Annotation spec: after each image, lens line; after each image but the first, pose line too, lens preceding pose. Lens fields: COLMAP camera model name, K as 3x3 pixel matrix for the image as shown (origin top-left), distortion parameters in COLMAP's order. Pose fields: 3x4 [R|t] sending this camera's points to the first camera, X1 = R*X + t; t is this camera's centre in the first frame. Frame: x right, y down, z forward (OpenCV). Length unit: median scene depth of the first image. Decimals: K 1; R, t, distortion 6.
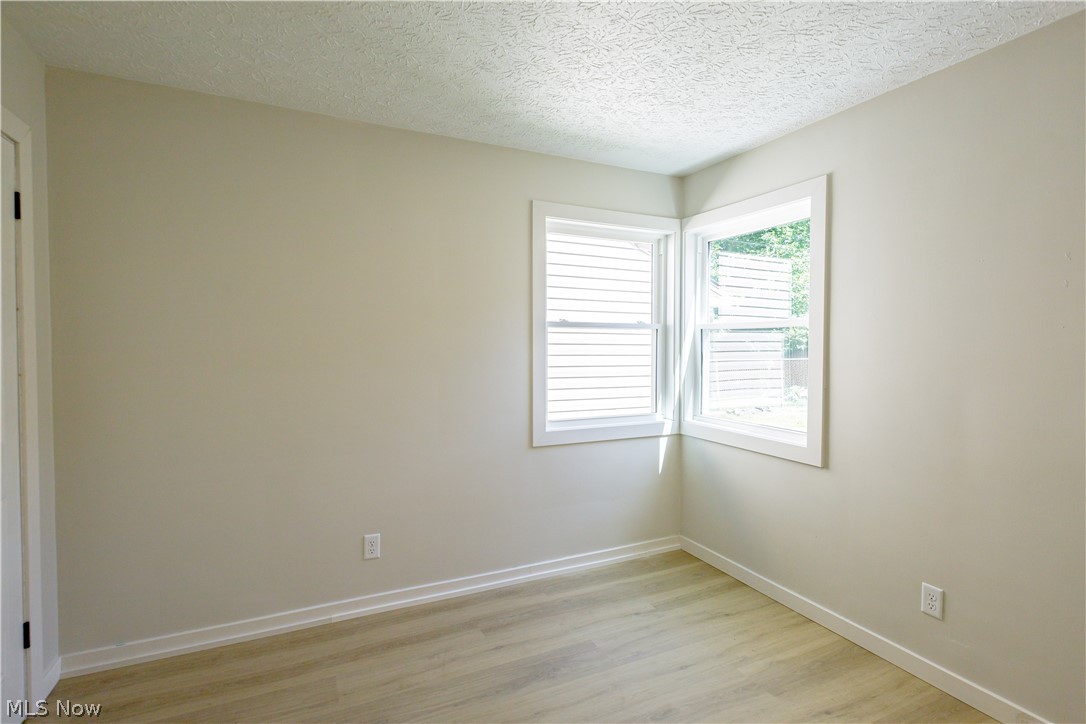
lens RADIAL K [[525.3, 0, 543.0], [0, 525.3, 362.0], [0, 0, 1]] dist [-0.000080, 0.000149]
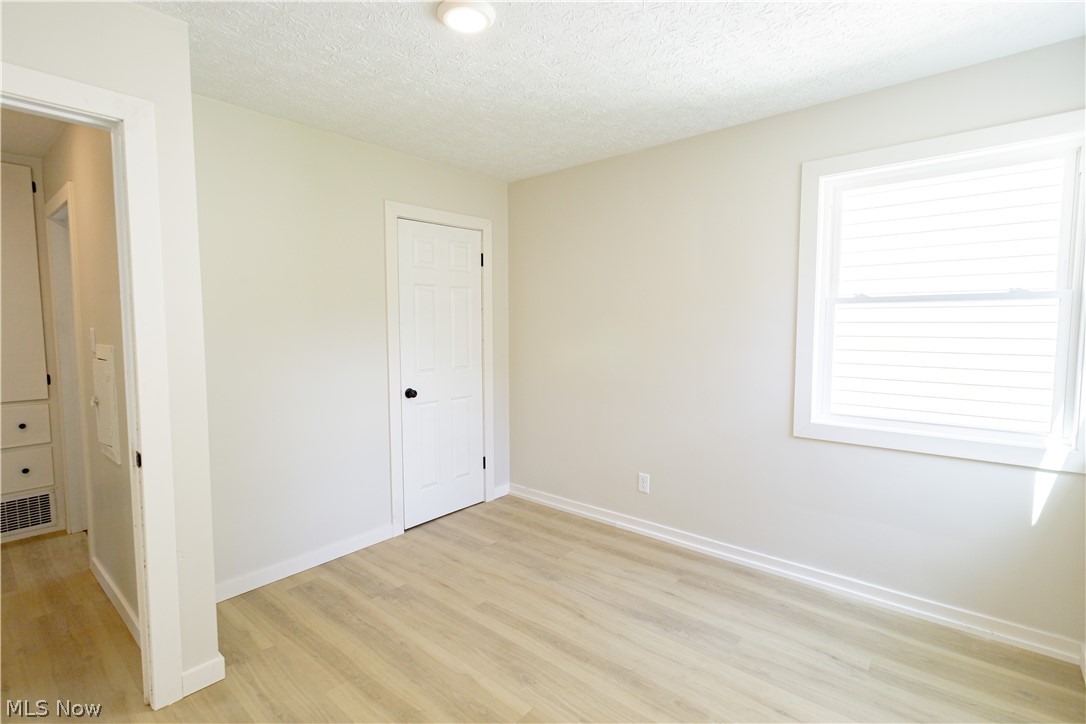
lens RADIAL K [[504.6, 0, 547.0], [0, 504.6, 362.9], [0, 0, 1]] dist [0.001243, 0.000074]
pose [[0.409209, 0.065755, -0.910068, 0.677689], [-0.024127, 0.997831, 0.061247, -0.011441], [0.912122, -0.003105, 0.409908, 0.278059]]
